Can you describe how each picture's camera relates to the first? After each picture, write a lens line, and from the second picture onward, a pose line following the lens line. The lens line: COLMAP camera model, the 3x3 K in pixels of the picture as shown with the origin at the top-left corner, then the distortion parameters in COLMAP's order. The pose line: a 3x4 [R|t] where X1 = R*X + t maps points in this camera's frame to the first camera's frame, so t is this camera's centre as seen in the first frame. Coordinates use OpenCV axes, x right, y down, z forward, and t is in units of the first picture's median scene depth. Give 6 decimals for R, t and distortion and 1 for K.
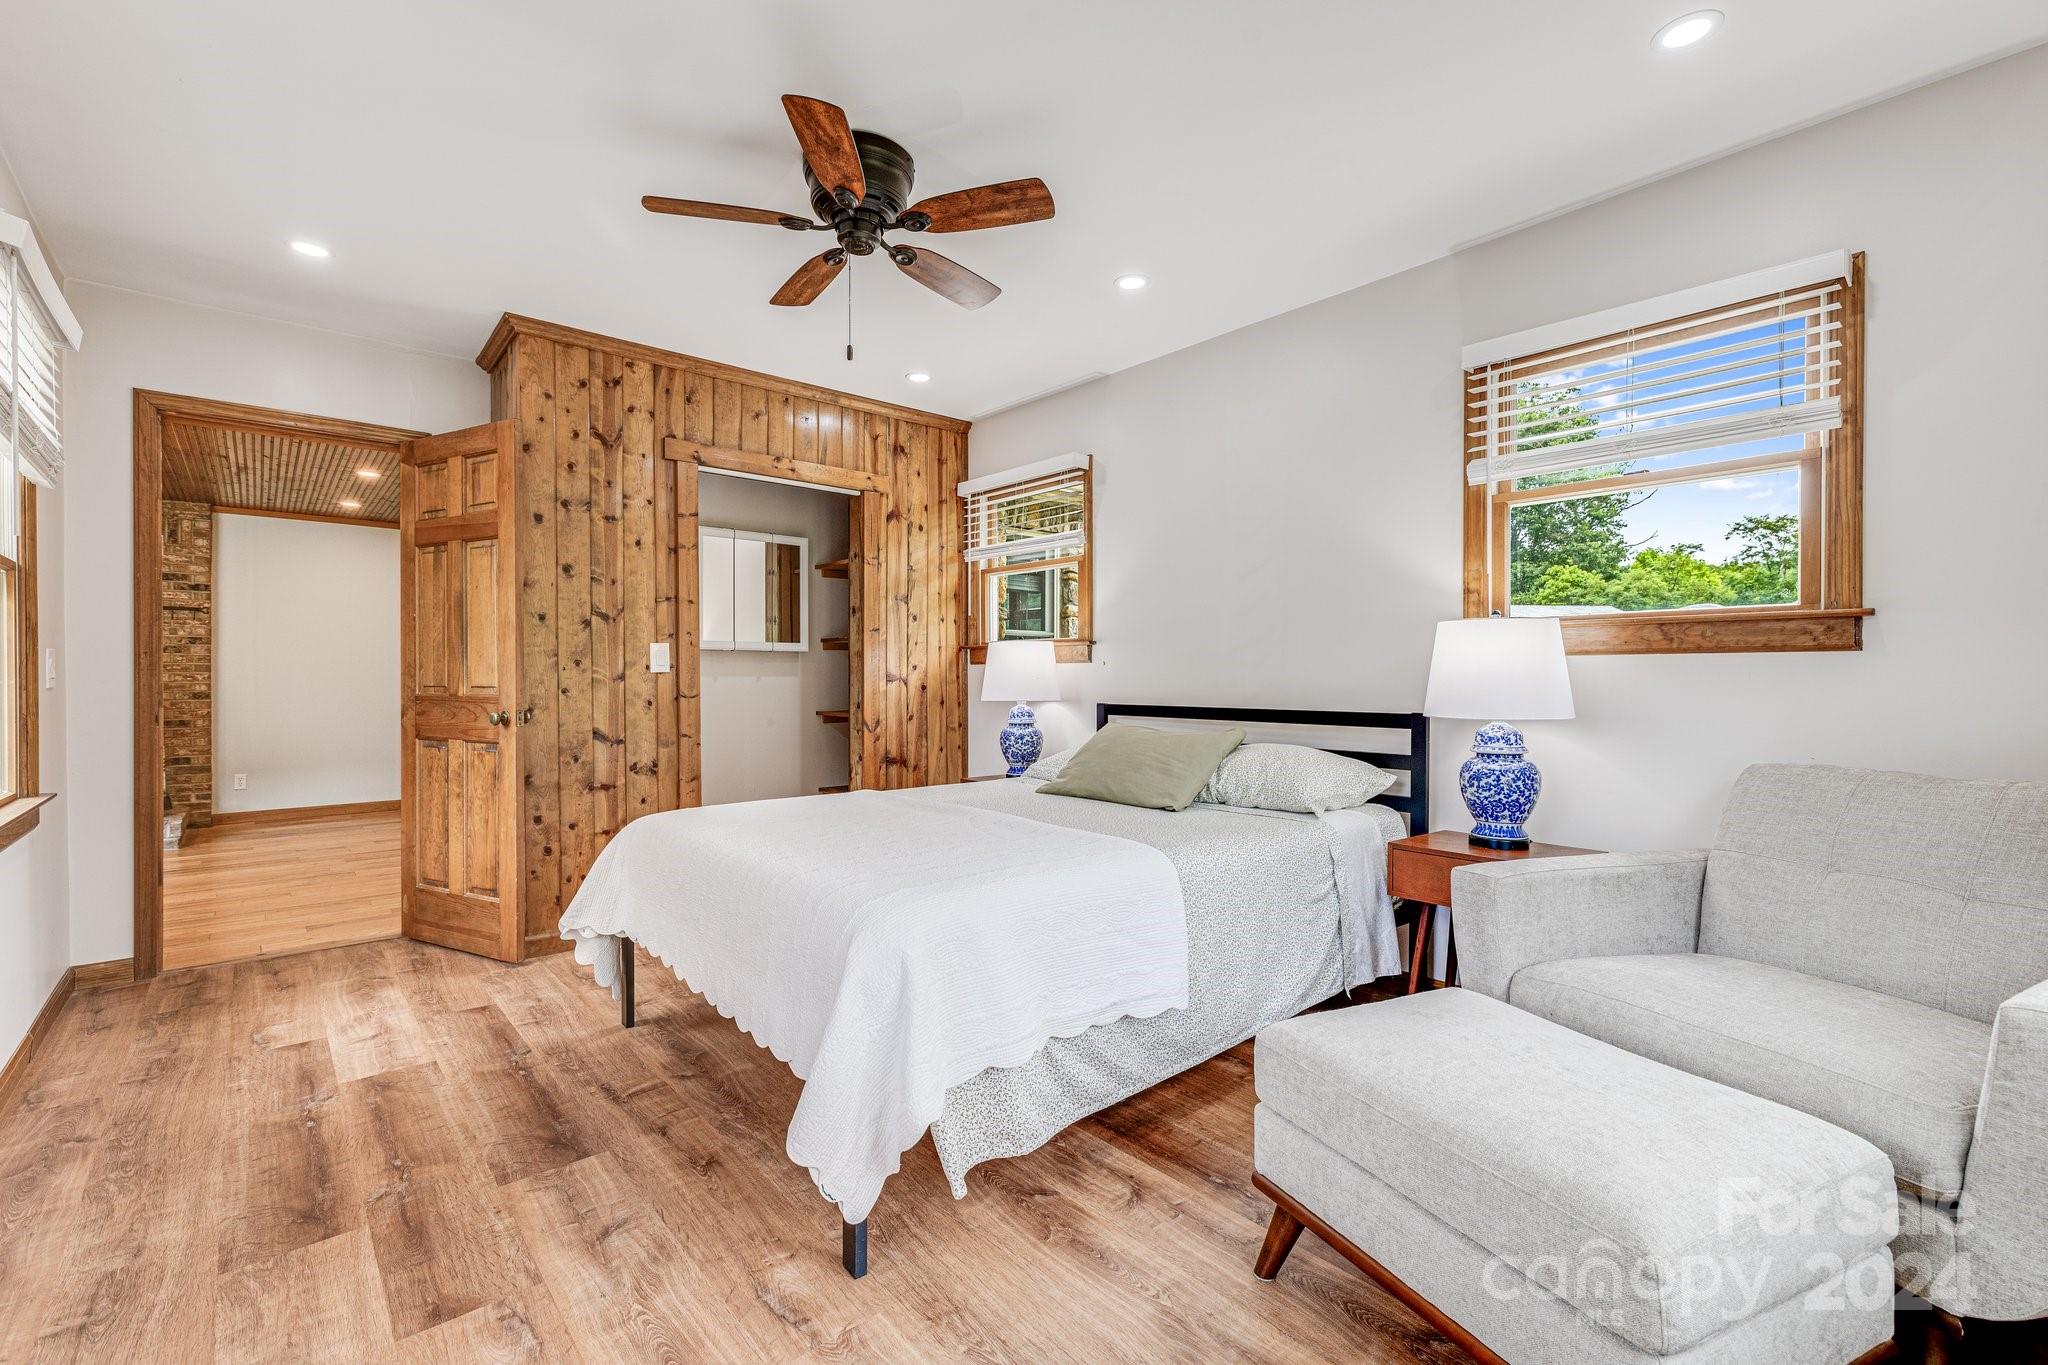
lens RADIAL K [[889.8, 0, 1020.5], [0, 889.8, 687.5], [0, 0, 1]] dist [0.004548, -0.000684]
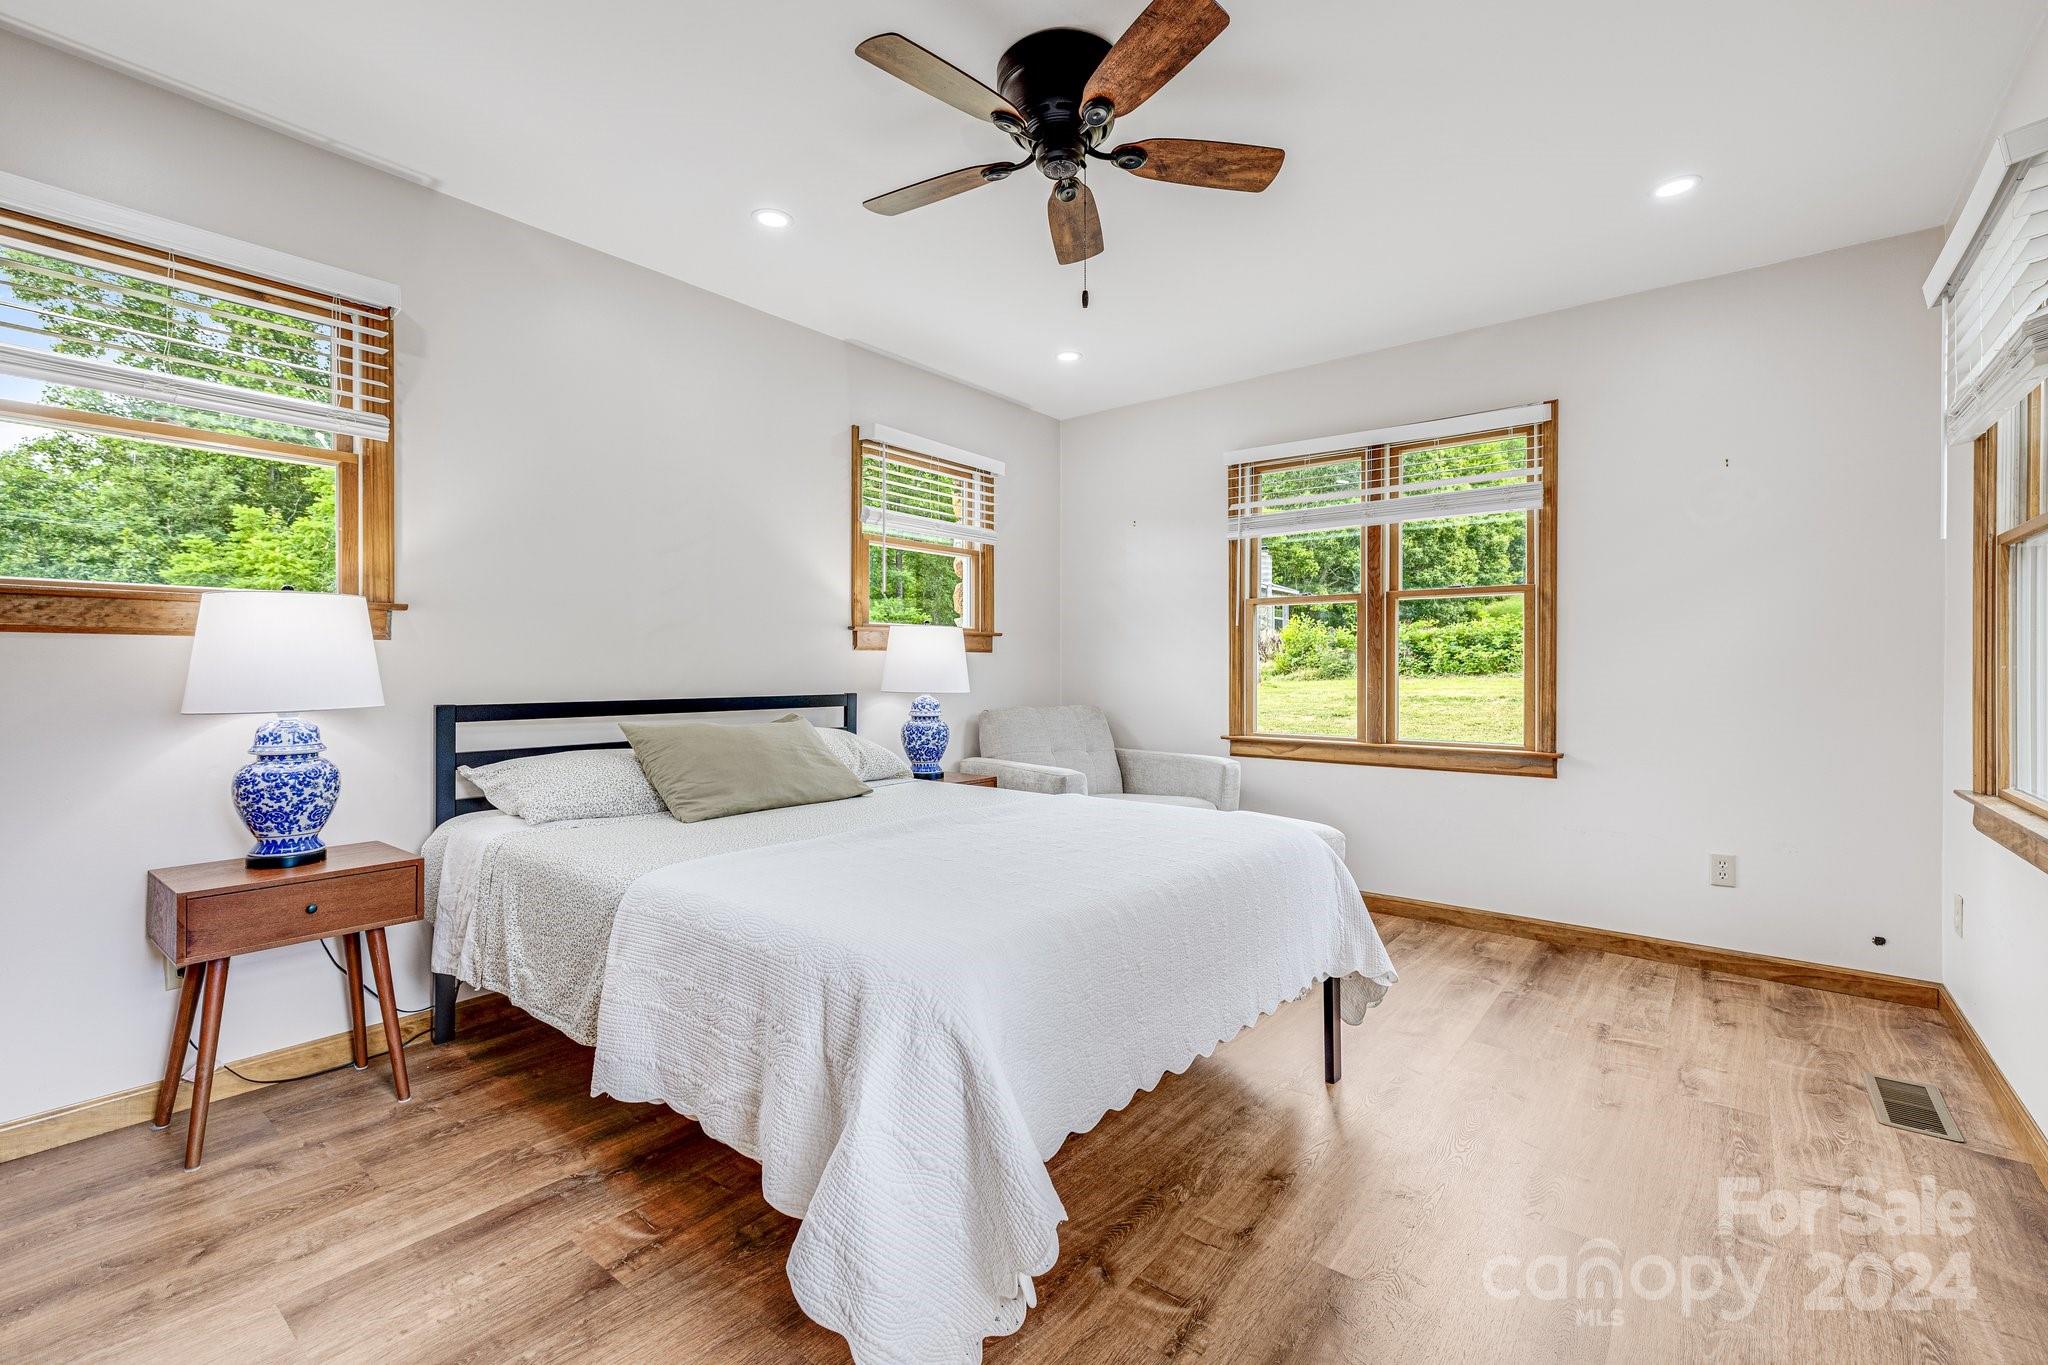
lens RADIAL K [[889.8, 0, 1021.6], [0, 889.8, 673.6], [0, 0, 1]] dist [0.004548, -0.000684]
pose [[-0.184180, -0.013646, 0.982798, -0.925457], [0.009202, 0.999836, 0.015607, -0.017777], [-0.982849, 0.011919, -0.184024, 1.079055]]
